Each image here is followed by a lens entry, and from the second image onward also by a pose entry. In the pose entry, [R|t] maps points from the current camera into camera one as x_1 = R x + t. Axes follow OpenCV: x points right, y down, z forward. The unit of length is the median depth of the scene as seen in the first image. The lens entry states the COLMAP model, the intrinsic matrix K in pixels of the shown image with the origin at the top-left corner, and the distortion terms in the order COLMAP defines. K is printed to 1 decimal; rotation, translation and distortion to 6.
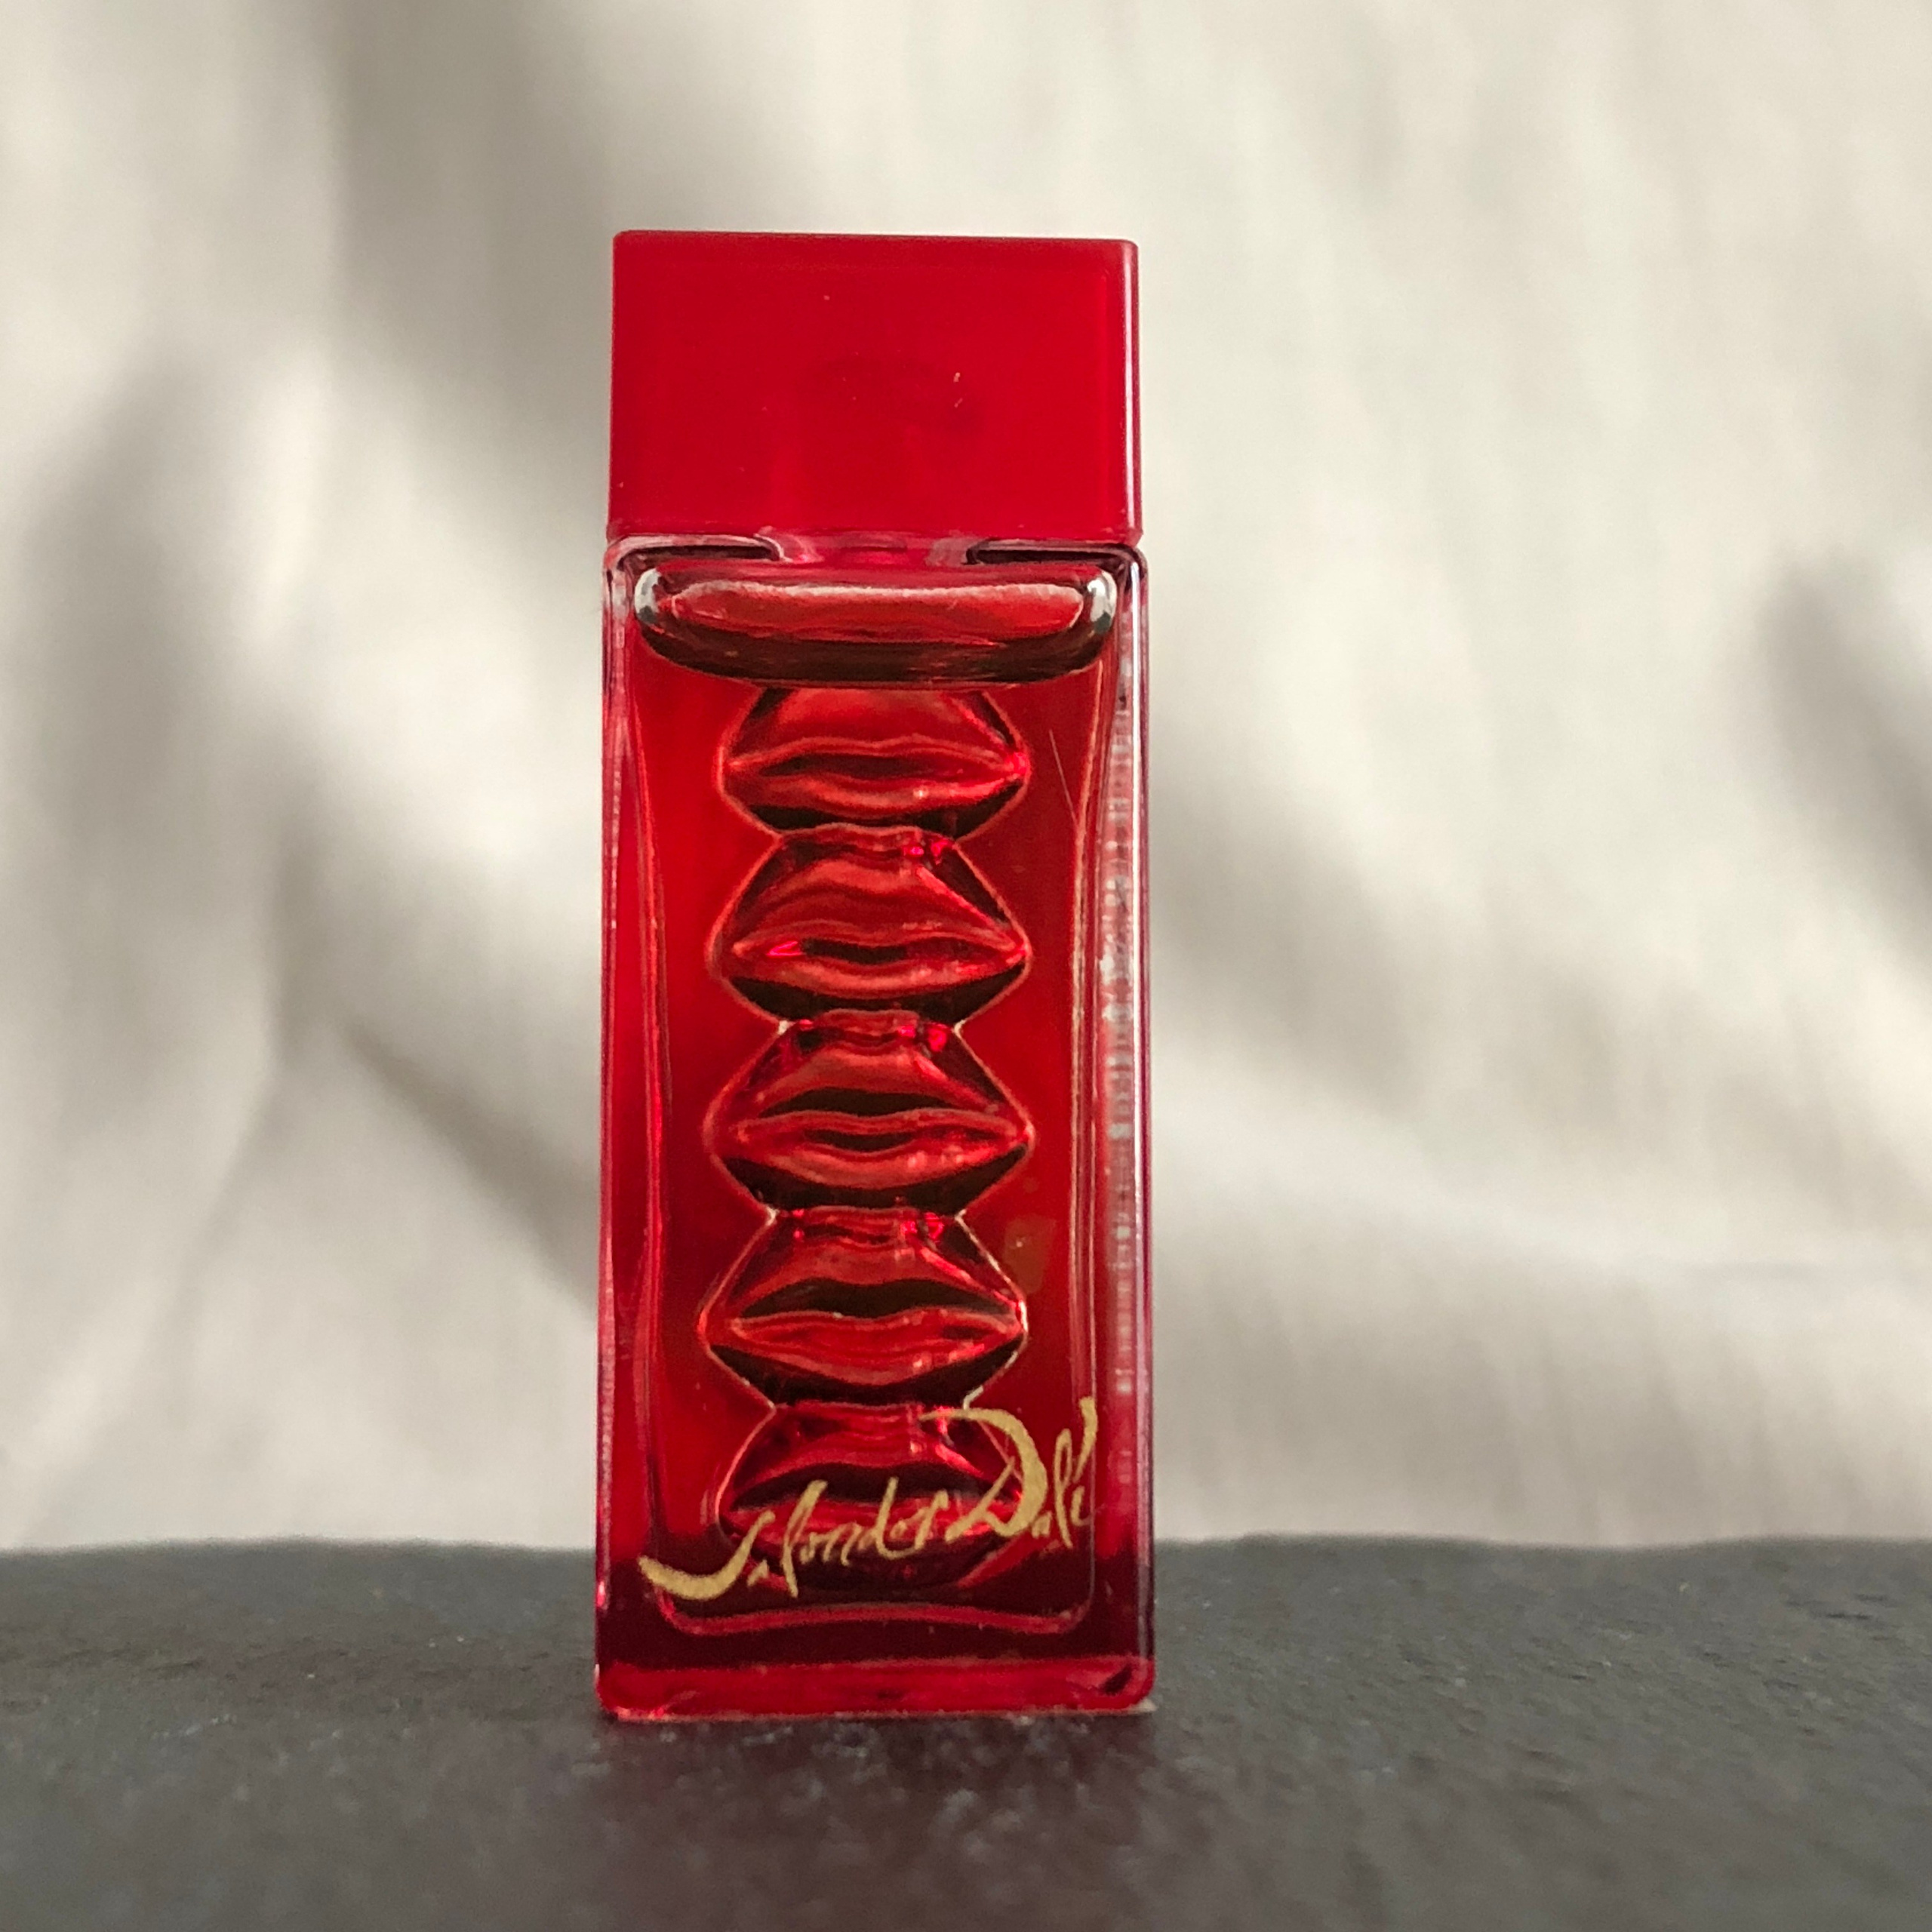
lens RADIAL K [[3913.1, 0, 928.7], [0, 3913.1, 875.8], [0, 0, 1]] dist [0.210787, -1.041944]
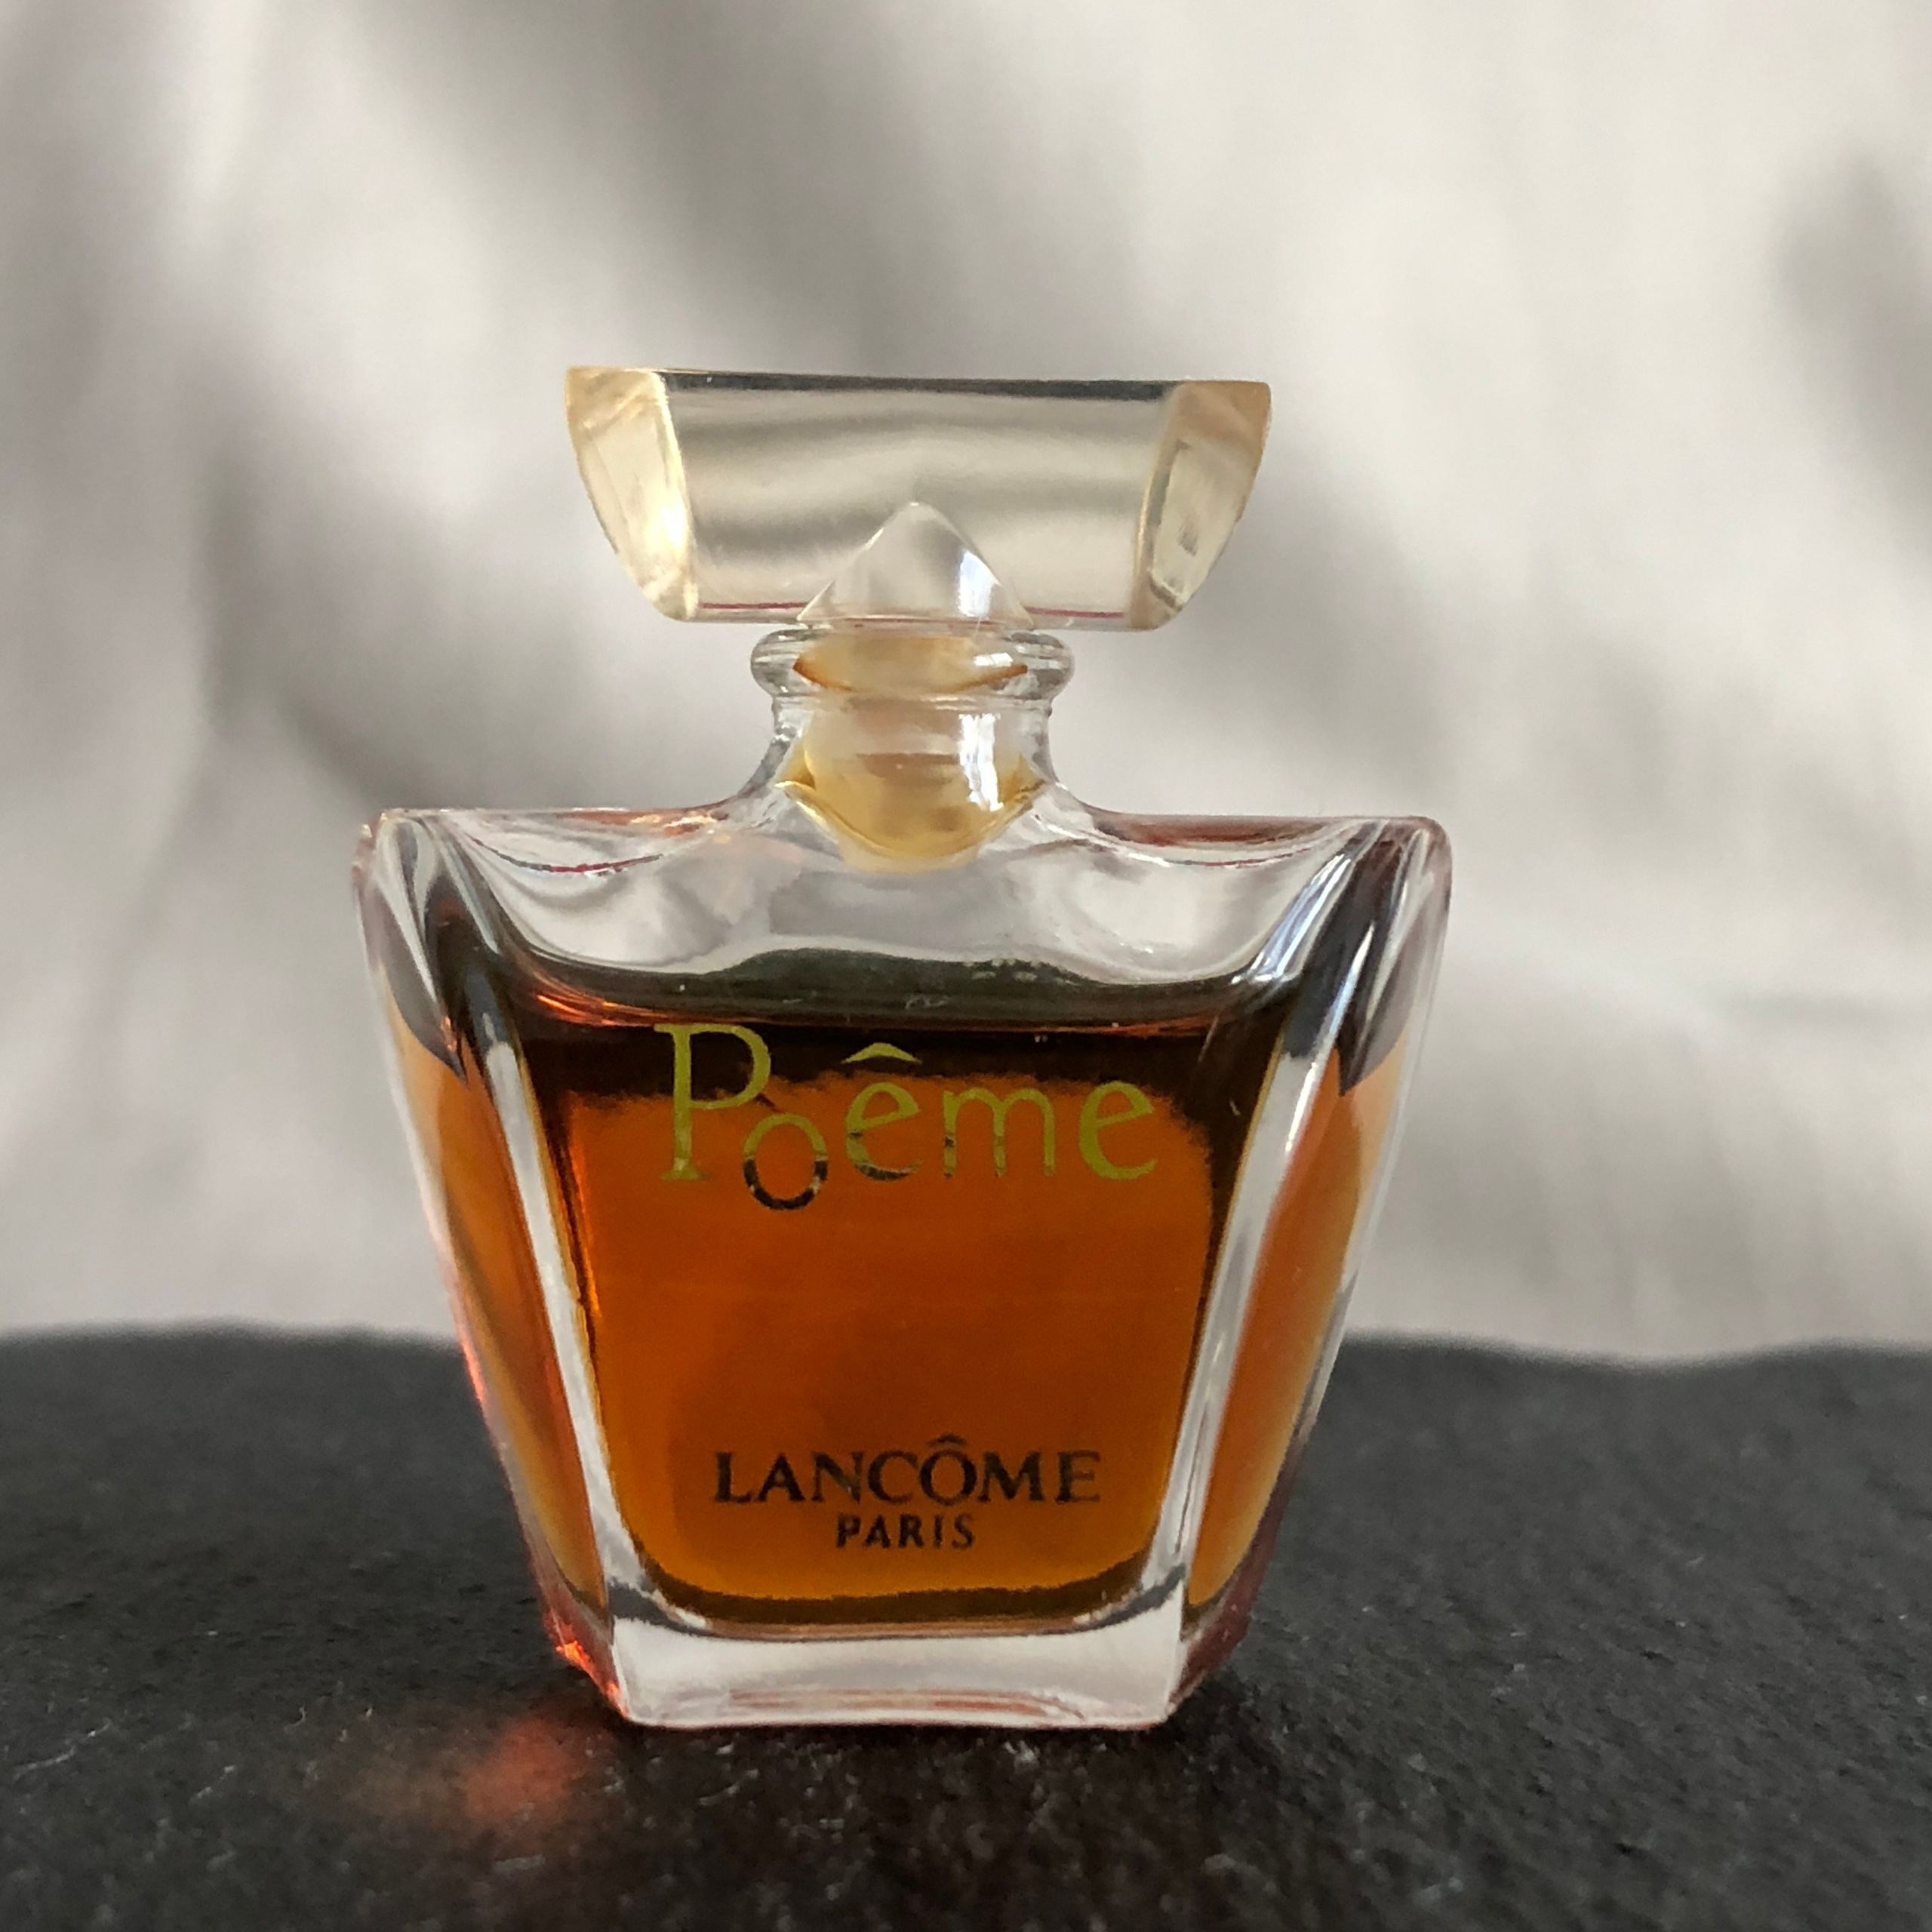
lens RADIAL K [[3913.1, 0, 928.7], [0, 3913.1, 875.8], [0, 0, 1]] dist [0.210787, -1.041944]
pose [[0.999855, 0.015851, 0.006272, -0.003105], [-0.016564, 0.990353, 0.137577, -0.053210], [-0.004030, -0.137661, 0.990471, 0.092606]]
